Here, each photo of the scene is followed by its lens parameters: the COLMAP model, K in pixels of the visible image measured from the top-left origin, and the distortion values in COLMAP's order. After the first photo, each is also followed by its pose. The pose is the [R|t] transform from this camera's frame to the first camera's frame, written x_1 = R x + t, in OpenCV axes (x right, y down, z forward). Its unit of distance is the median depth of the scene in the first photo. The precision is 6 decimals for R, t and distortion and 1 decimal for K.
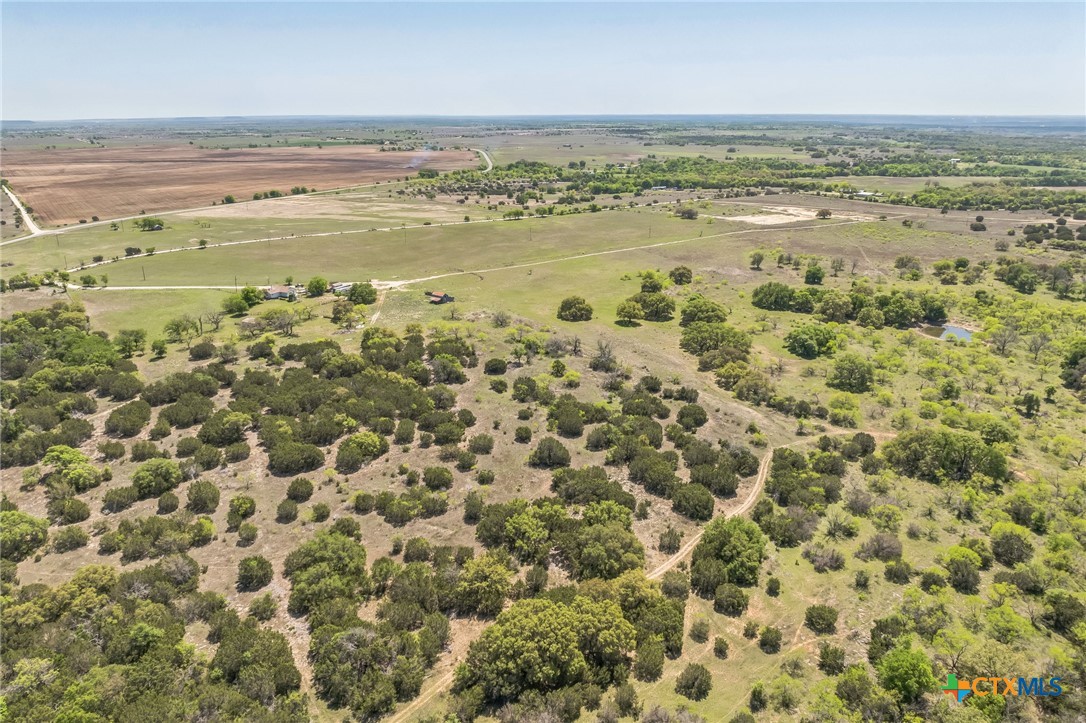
lens RADIAL K [[779.0, 0, 542.7], [0, 779.0, 363.4], [0, 0, 1]] dist [-0.044597, 0.008057]
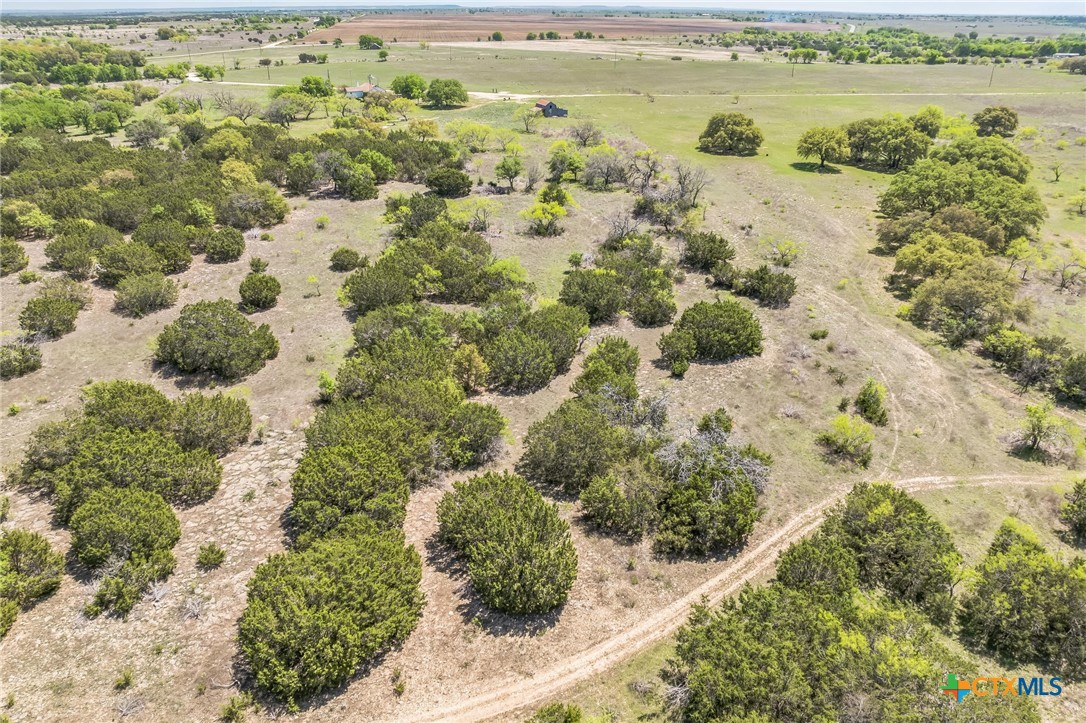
lens RADIAL K [[779.0, 0, 548.2], [0, 779.0, 355.1], [0, 0, 1]] dist [-0.044597, 0.008057]
pose [[0.888172, 0.195345, -0.415921, 0.104339], [-0.149204, 0.978695, 0.141048, 0.014278], [0.434613, -0.063218, 0.898396, 0.239645]]
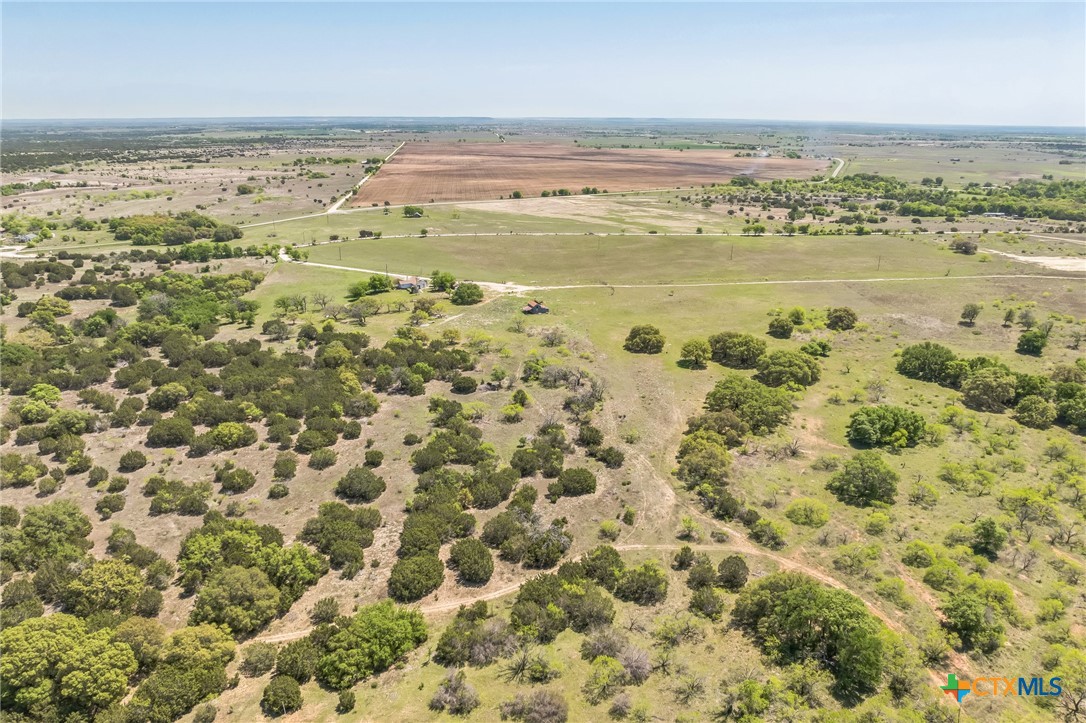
lens RADIAL K [[779.0, 0, 546.4], [0, 779.0, 362.4], [0, 0, 1]] dist [-0.044597, 0.008057]
pose [[0.869814, 0.157581, -0.467537, 0.201164], [-0.160519, 0.986452, 0.033846, -0.030944], [0.466537, 0.045609, 0.883325, 0.092461]]
